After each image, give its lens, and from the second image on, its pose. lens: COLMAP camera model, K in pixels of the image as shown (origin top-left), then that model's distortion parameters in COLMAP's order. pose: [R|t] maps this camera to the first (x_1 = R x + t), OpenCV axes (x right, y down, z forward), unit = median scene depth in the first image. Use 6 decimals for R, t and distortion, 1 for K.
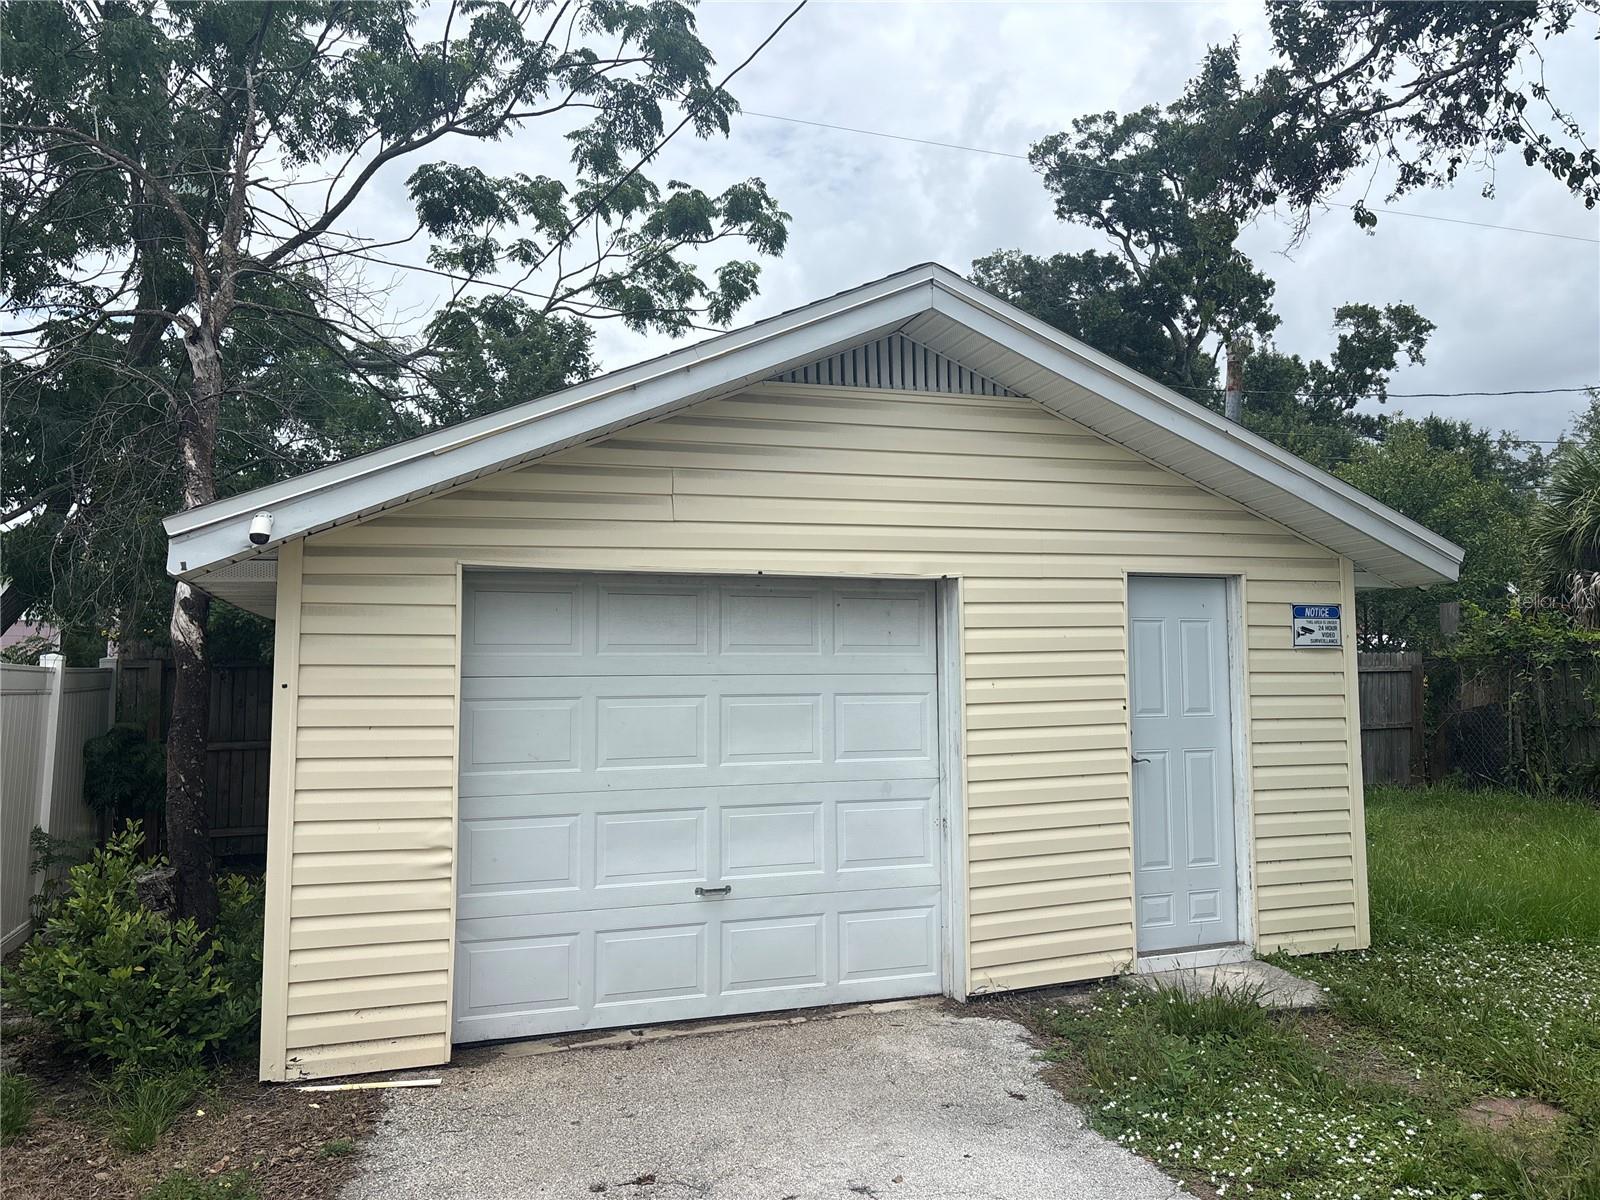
lens RADIAL K [[1204.7, 0, 802.2], [0, 1204.7, 597.9], [0, 0, 1]] dist [0.040336, -0.029334]
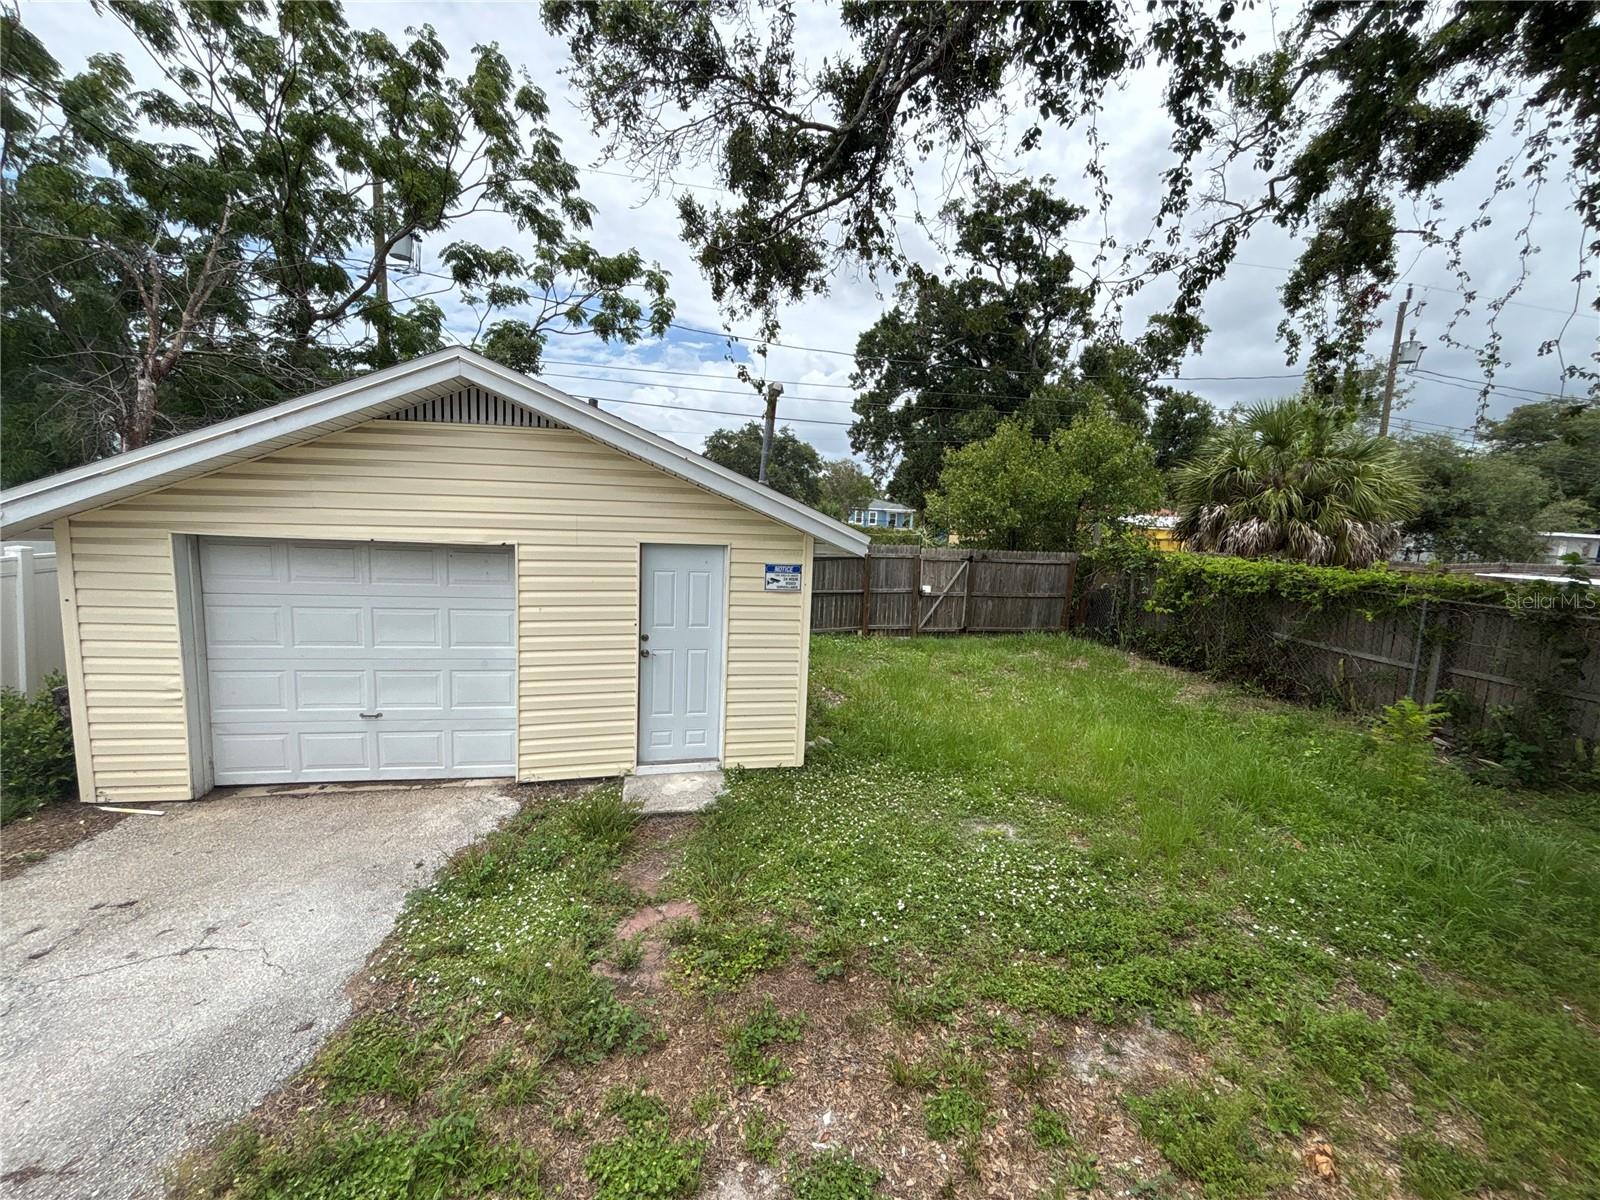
lens RADIAL K [[640.8, 0, 799.8], [0, 640.8, 603.1], [0, 0, 1]] dist [-0.002611, 0.000276]
pose [[0.987365, 0.073334, -0.140473, 0.631489], [-0.042307, 0.976288, 0.212300, -0.138196], [0.152711, -0.203674, 0.967055, 0.202129]]
